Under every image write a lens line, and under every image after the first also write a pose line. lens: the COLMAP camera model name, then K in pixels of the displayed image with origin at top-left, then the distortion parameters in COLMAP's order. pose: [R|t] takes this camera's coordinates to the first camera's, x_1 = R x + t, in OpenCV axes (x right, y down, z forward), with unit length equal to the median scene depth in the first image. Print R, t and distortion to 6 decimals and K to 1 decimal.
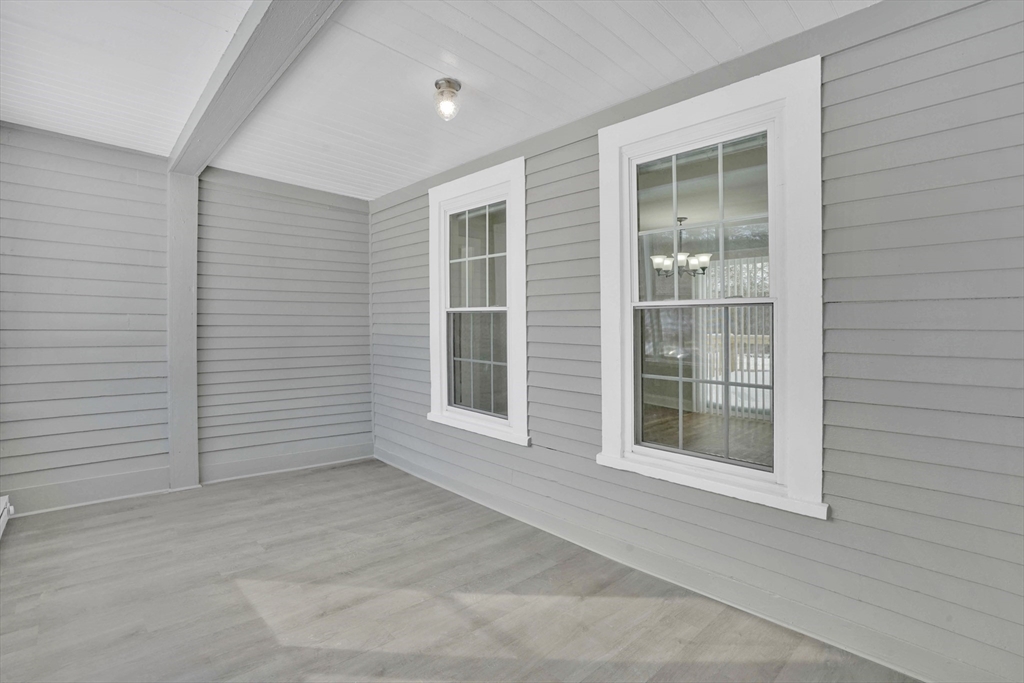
lens RADIAL K [[478.0, 0, 515.3], [0, 478.0, 333.3], [0, 0, 1]] dist [-0.051423, 0.017821]
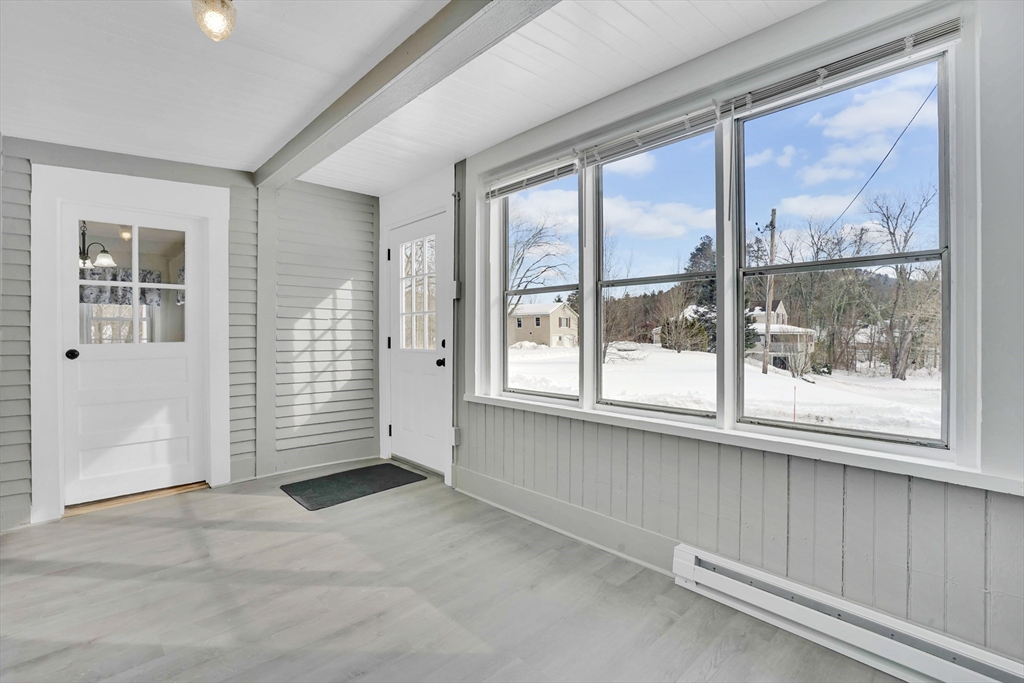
lens RADIAL K [[478.0, 0, 515.3], [0, 478.0, 333.3], [0, 0, 1]] dist [-0.051423, 0.017821]
pose [[-0.999718, -0.001798, 0.023685, -0.736973], [-0.001616, 0.999969, 0.007703, -0.022150], [-0.023698, 0.007662, -0.999690, 2.030535]]
